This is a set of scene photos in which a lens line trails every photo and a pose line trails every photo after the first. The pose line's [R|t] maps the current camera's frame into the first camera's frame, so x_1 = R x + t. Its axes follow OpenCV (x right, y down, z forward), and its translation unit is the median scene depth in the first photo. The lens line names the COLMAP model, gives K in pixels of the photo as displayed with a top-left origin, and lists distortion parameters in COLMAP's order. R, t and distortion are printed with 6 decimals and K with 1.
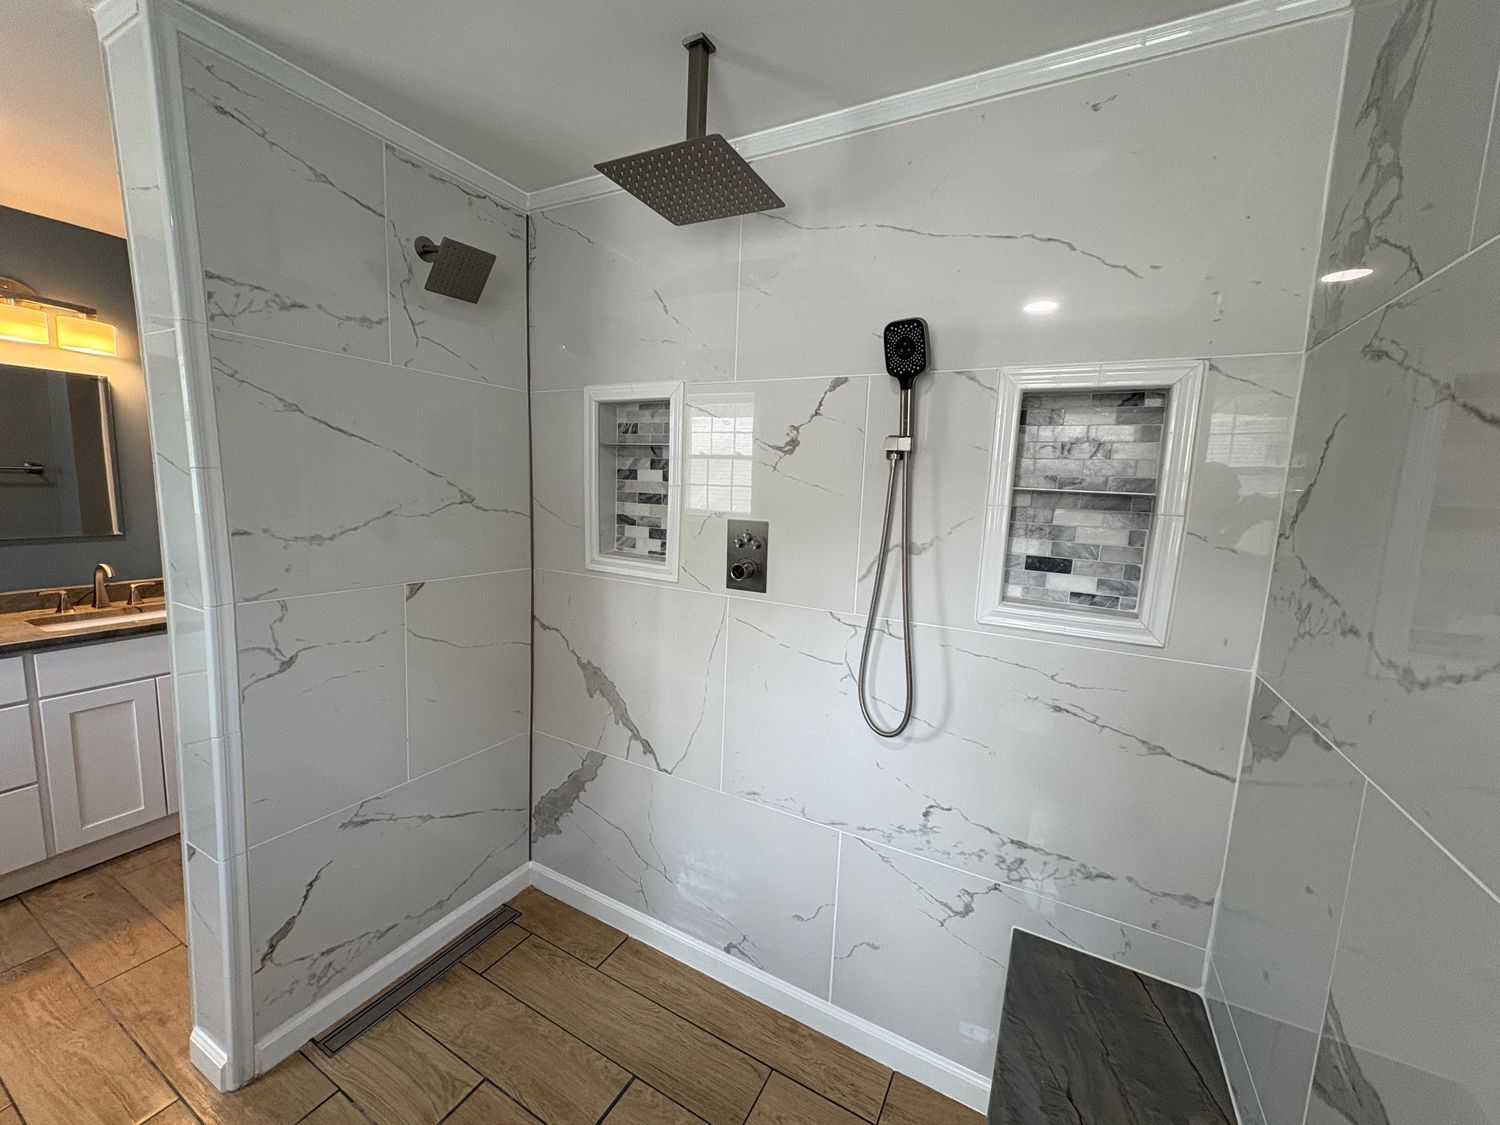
lens RADIAL K [[595.2, 0, 746.5], [0, 595.2, 557.7], [0, 0, 1]] dist [0.000936, 0.000426]
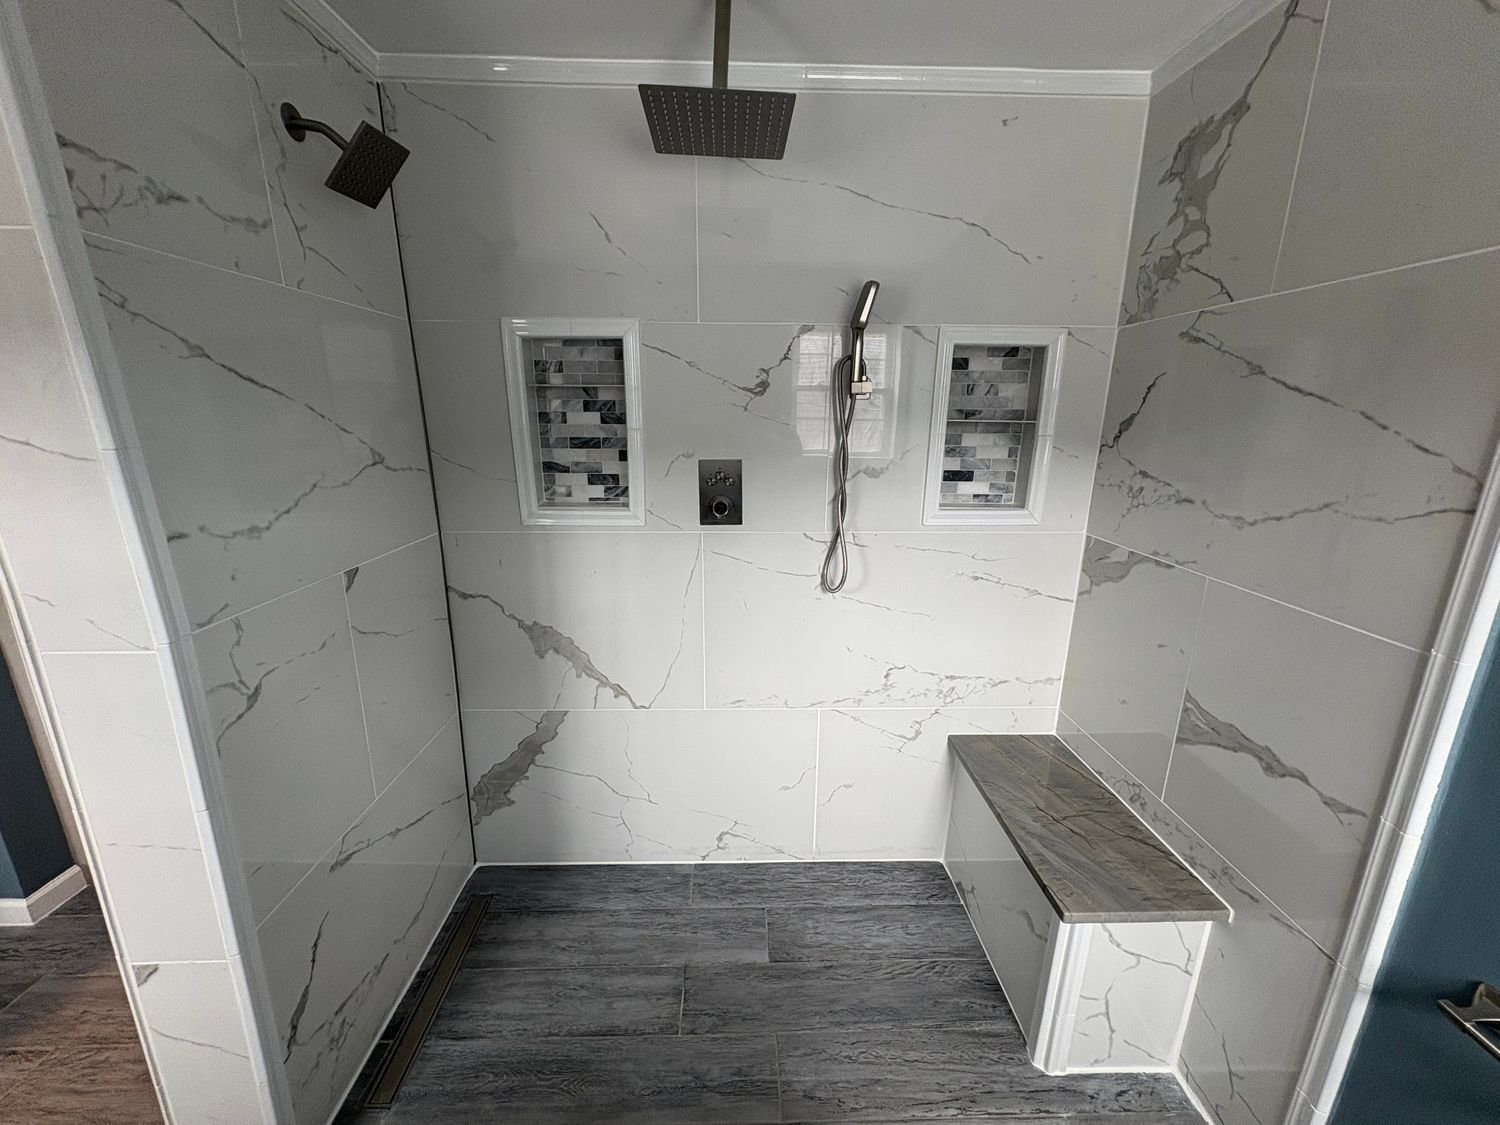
lens RADIAL K [[595.2, 0, 746.5], [0, 595.2, 557.7], [0, 0, 1]] dist [0.000936, 0.000426]
pose [[0.867444, -0.157047, 0.472099, -0.512016], [0.091069, 0.982963, 0.159657, -0.058144], [-0.489129, -0.095500, 0.866967, 0.038895]]
